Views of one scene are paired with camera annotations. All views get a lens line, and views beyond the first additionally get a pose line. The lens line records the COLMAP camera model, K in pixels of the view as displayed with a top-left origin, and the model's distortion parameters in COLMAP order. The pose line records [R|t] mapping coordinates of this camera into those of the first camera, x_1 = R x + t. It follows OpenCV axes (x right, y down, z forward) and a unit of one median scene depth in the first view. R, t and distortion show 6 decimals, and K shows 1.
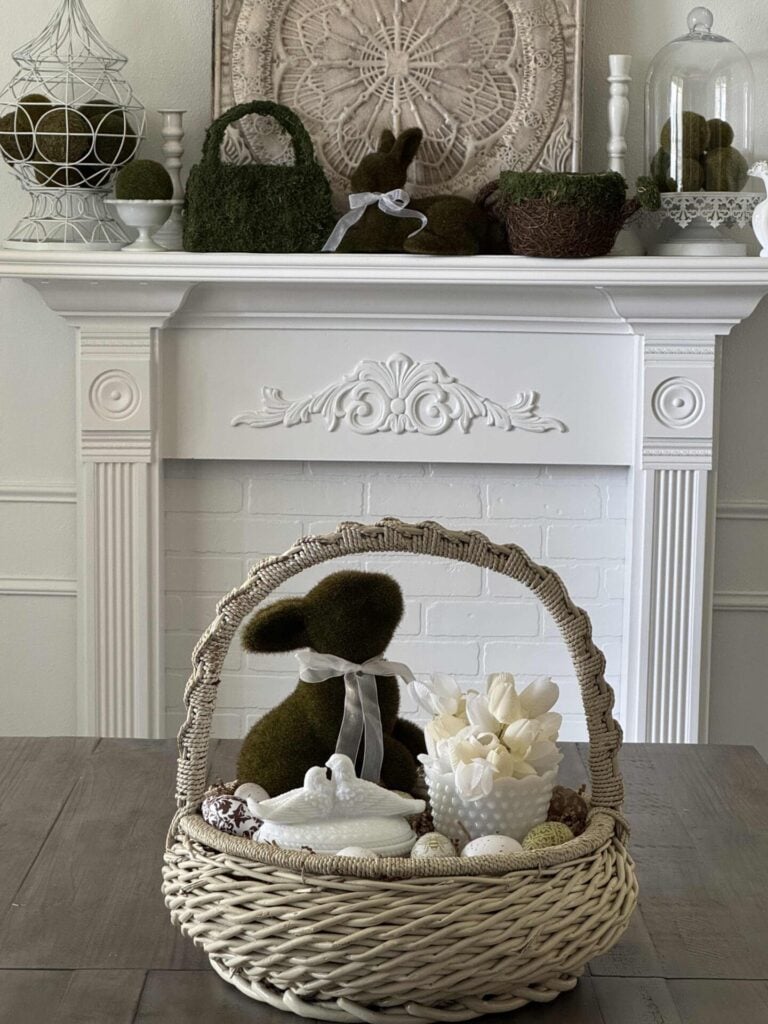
lens RADIAL K [[2716.3, 0, 376.1], [0, 2716.3, 505.4], [0, 0, 1]] dist [0.112460, 0.000000]
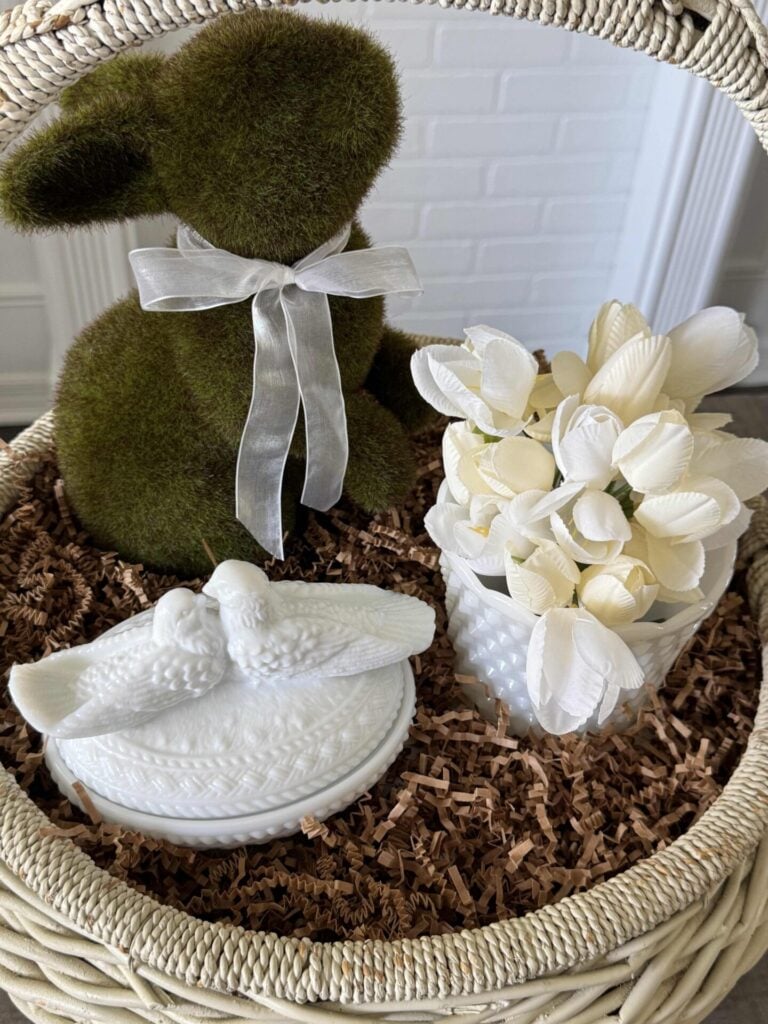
lens RADIAL K [[1159.1, 0, 385.0], [0, 1159.1, 513.9], [0, 0, 1]] dist [-0.012790, 0.000000]
pose [[0.999426, 0.021760, 0.025955, 0.004384], [-0.032863, 0.808448, 0.587650, -0.016801], [-0.008195, -0.588166, 0.808699, 0.850924]]
